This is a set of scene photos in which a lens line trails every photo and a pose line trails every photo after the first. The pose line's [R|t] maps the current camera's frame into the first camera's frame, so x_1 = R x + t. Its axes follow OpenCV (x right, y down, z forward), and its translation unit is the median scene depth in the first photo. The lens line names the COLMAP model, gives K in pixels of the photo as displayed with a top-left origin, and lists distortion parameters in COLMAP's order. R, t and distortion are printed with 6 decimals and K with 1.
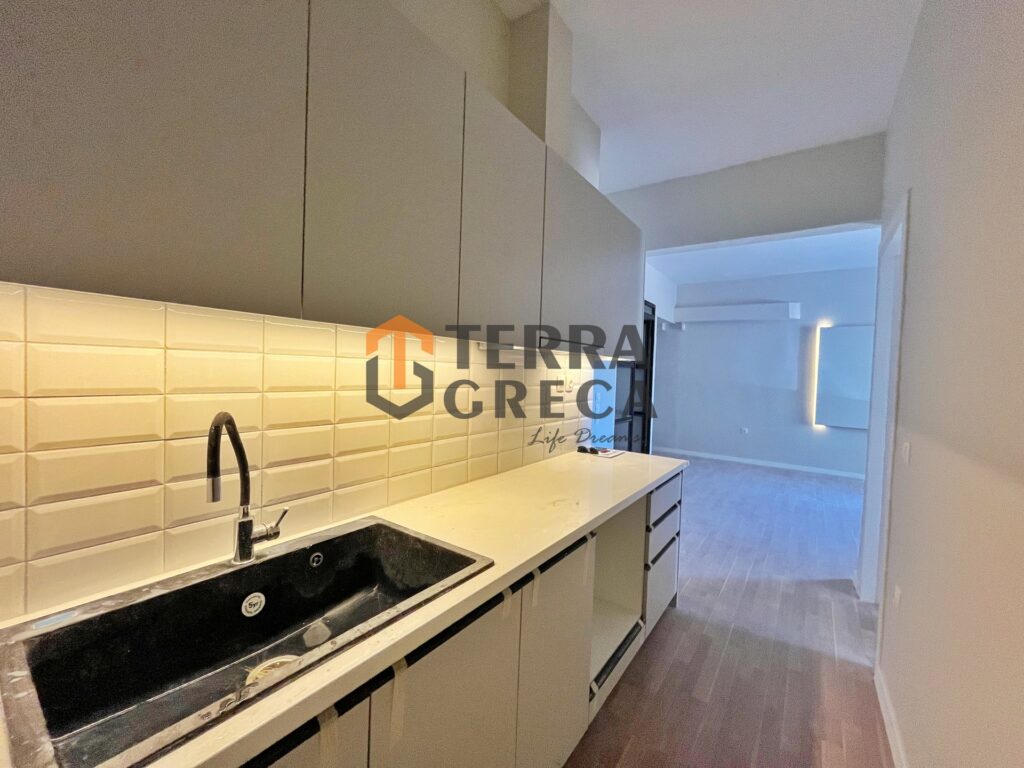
lens RADIAL K [[416.1, 0, 509.8], [0, 416.1, 384.2], [0, 0, 1]] dist [-0.001411, -0.000259]
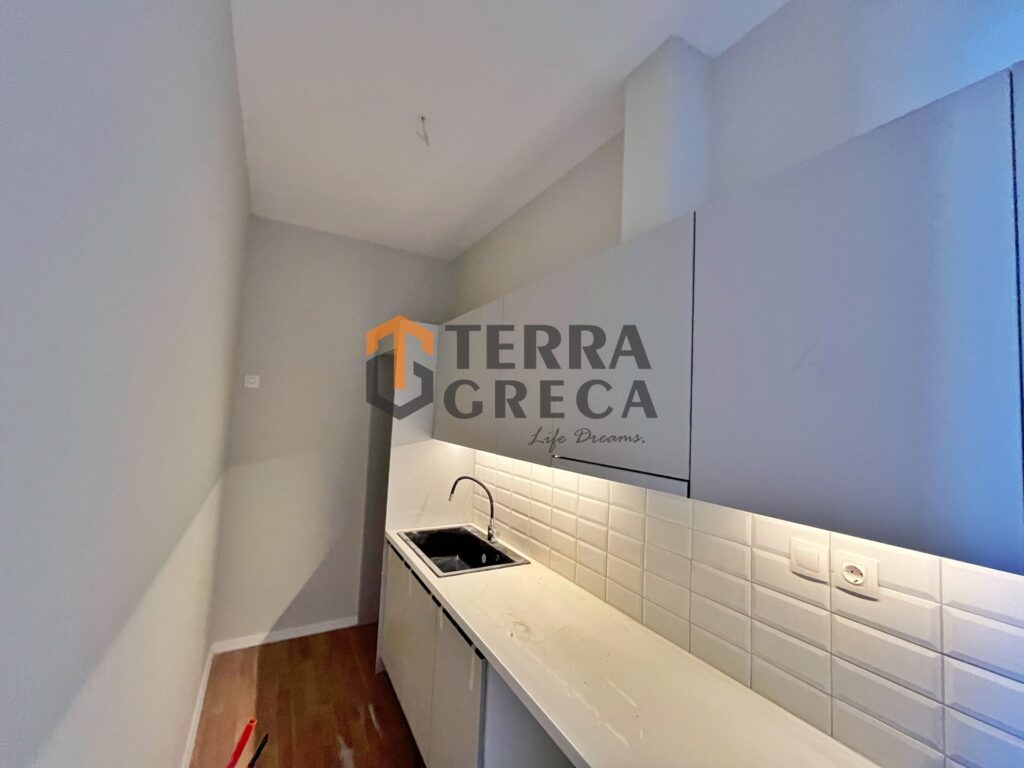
lens RADIAL K [[416.1, 0, 509.8], [0, 416.1, 384.2], [0, 0, 1]] dist [-0.001411, -0.000259]
pose [[-0.405015, -0.117321, -0.906752, 1.161227], [-0.092652, 0.991895, -0.086953, -0.207534], [0.909604, 0.048796, -0.412602, 1.449236]]
